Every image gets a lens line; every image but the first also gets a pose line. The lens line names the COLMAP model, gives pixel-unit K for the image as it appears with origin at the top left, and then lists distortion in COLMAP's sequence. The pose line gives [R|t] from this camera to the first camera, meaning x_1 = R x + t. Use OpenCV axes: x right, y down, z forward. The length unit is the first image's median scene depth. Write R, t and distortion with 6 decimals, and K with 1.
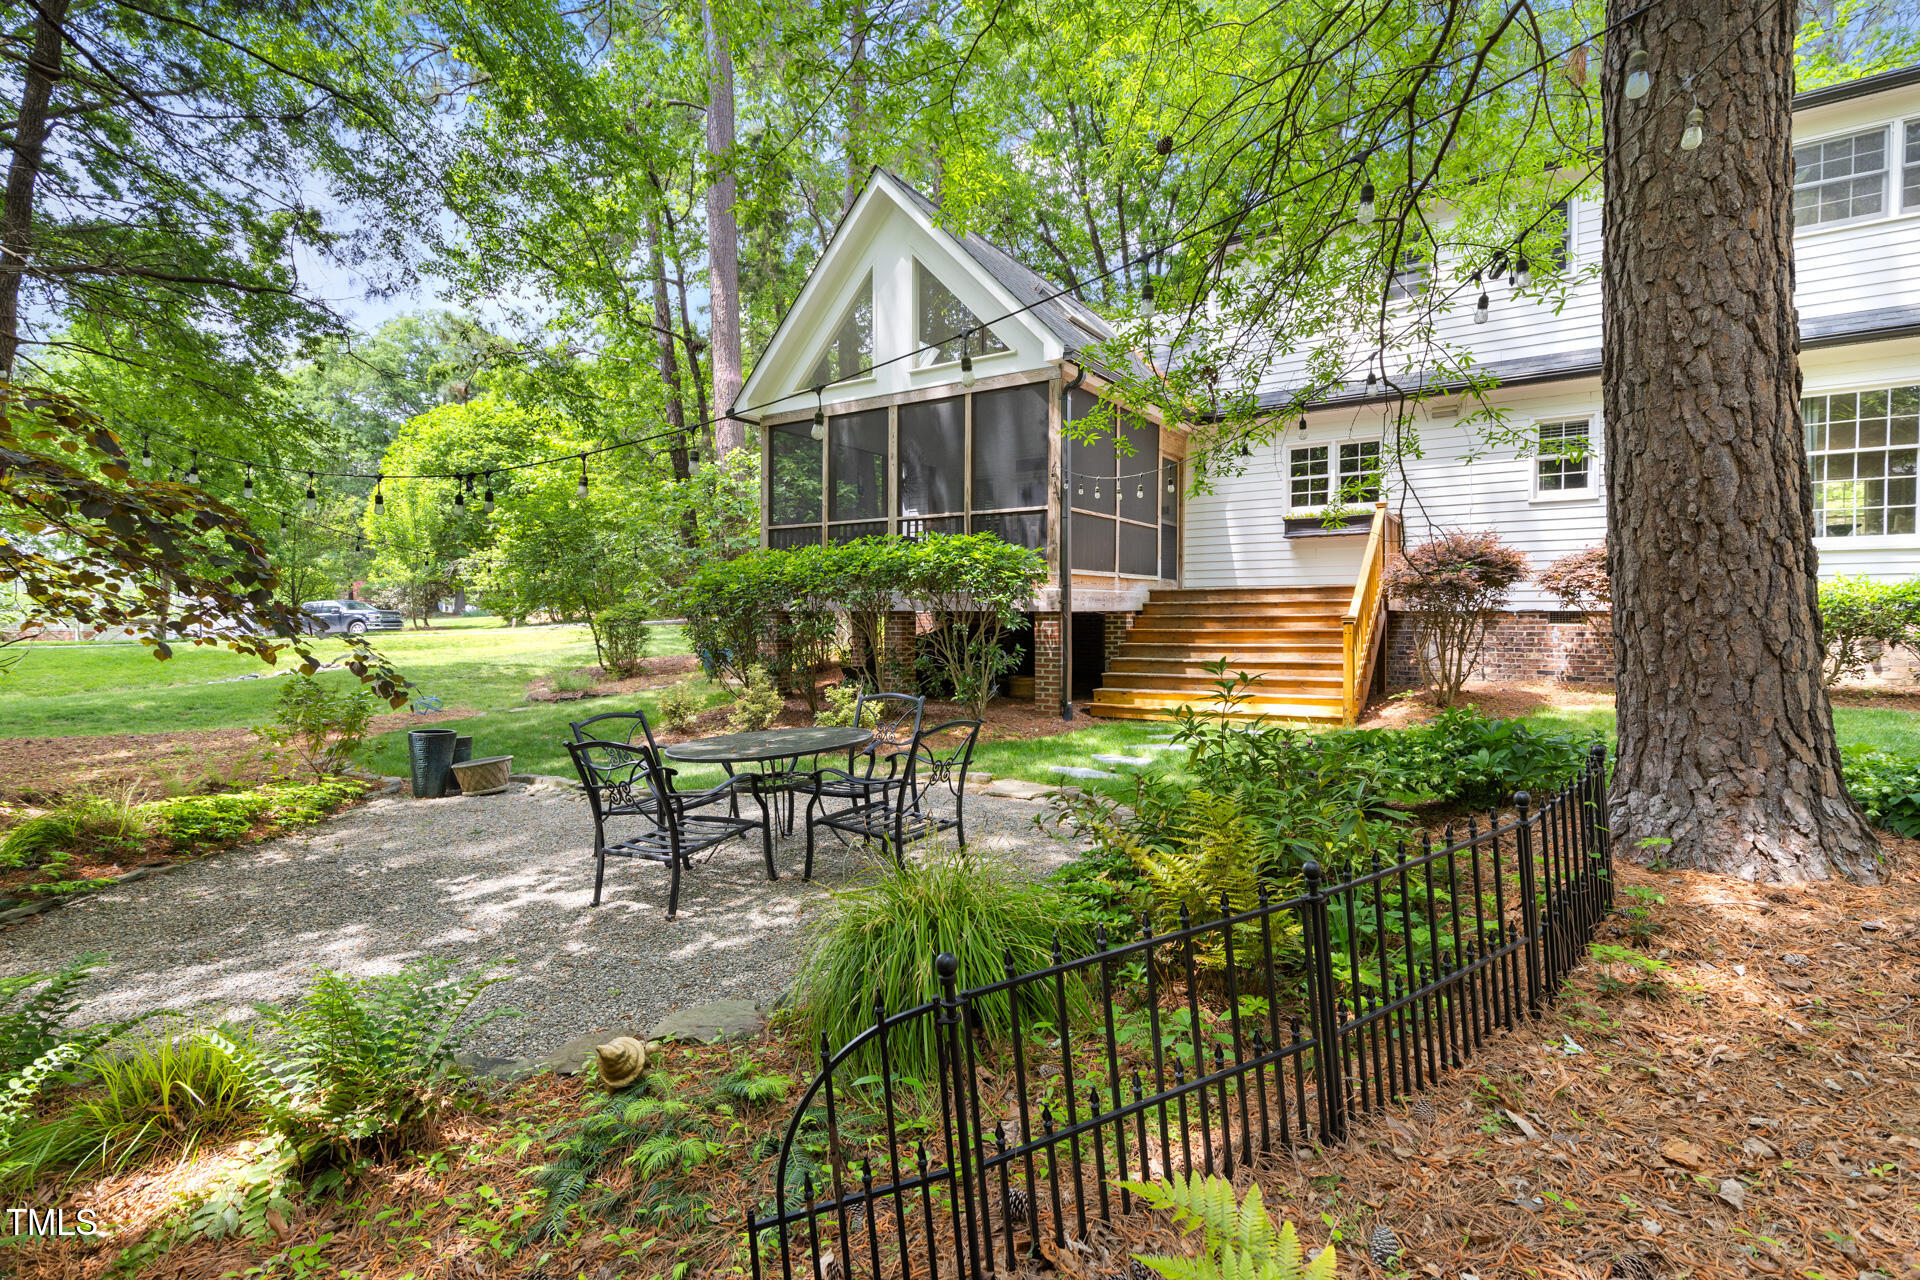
lens RADIAL K [[897.6, 0, 959.8], [0, 897.6, 637.0], [0, 0, 1]] dist [0.002907, -0.000117]
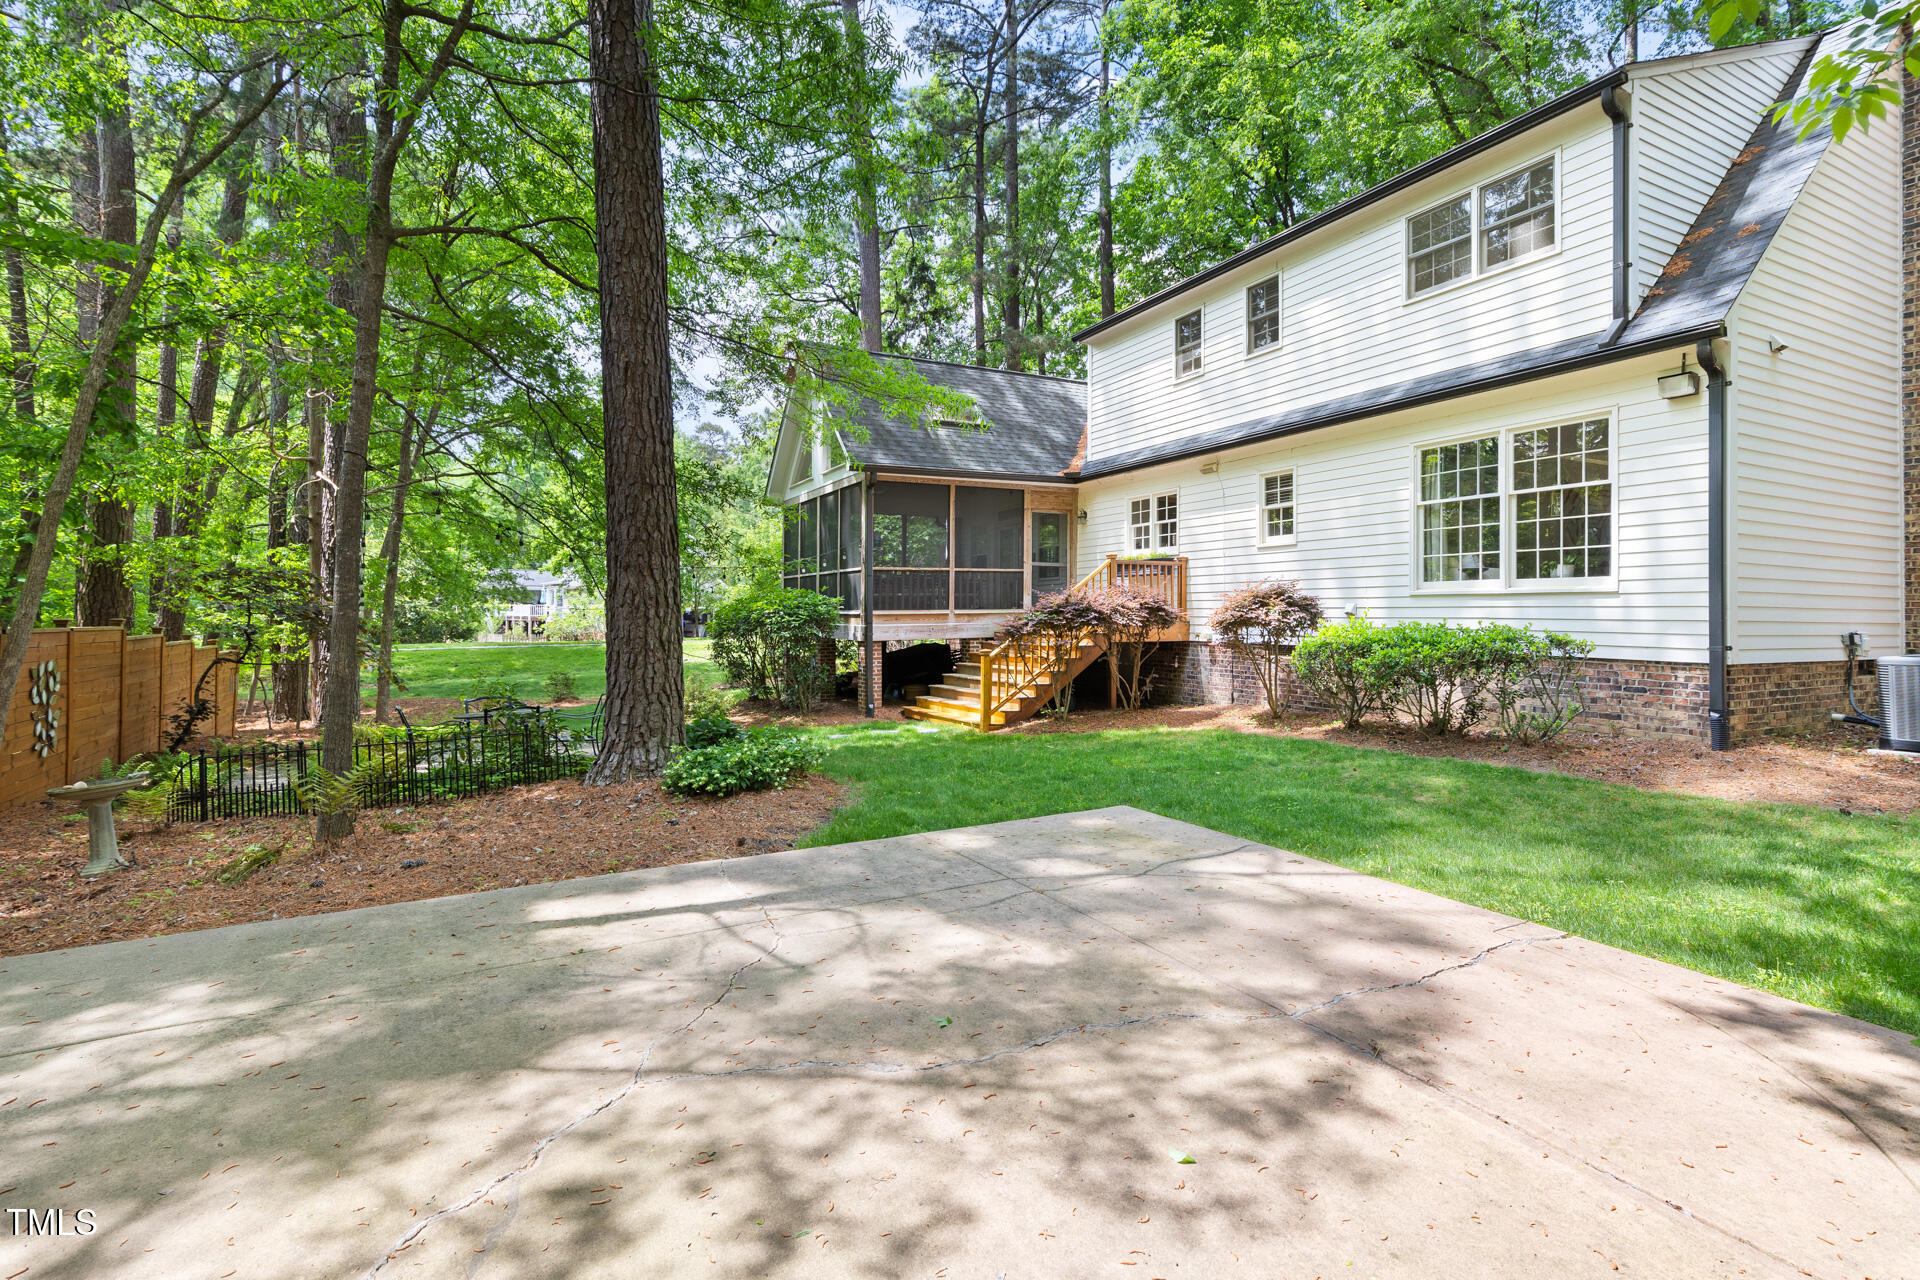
lens RADIAL K [[897.6, 0, 958.2], [0, 897.6, 629.3], [0, 0, 1]] dist [0.002907, -0.000117]
pose [[0.868089, 0.007703, -0.496349, 0.788249], [-0.006280, 0.999970, 0.004535, -0.044840], [0.496369, -0.000820, 0.868111, -0.152705]]
